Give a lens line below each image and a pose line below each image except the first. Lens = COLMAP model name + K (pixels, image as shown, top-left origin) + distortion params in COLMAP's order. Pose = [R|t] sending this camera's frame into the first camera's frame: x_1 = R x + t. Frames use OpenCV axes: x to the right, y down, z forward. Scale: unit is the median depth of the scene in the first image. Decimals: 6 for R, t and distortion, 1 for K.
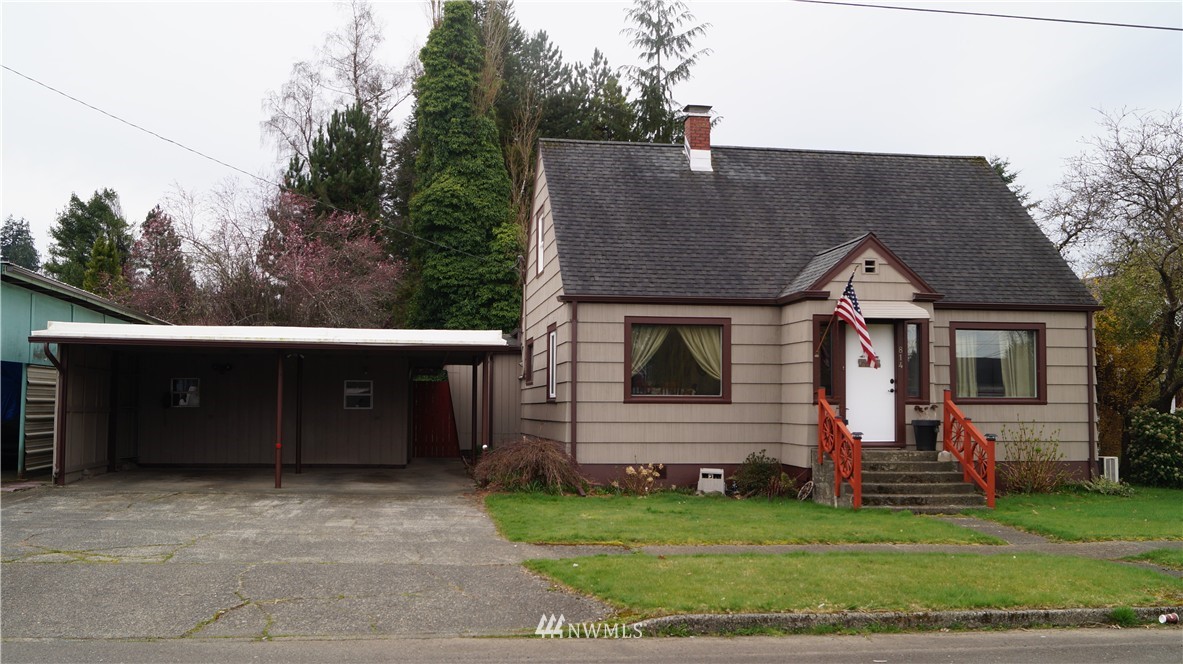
lens RADIAL K [[1188.4, 0, 591.0], [0, 1188.4, 327.0], [0, 0, 1]] dist [-0.047744, 0.000000]
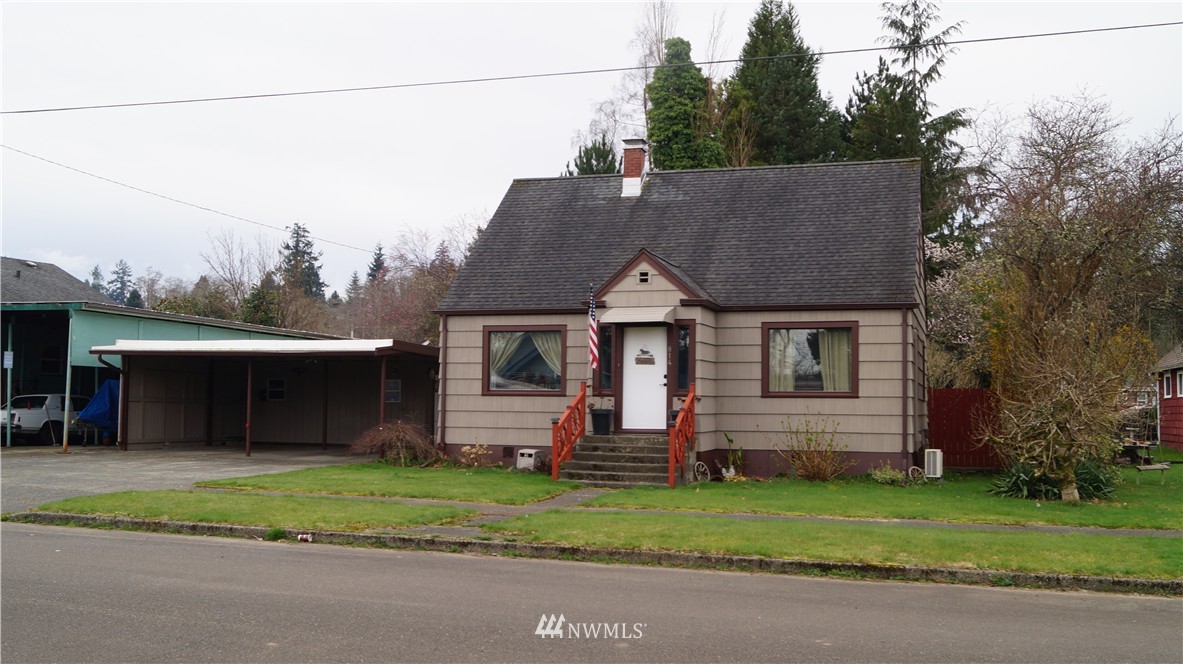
lens RADIAL K [[1188.4, 0, 592.6], [0, 1188.4, 333.7], [0, 0, 1]] dist [-0.047744, 0.000000]
pose [[0.898512, -0.023028, -0.438344, 0.662430], [0.022953, 0.999722, -0.005470, 0.008583], [0.438348, -0.005147, 0.898791, -0.060692]]
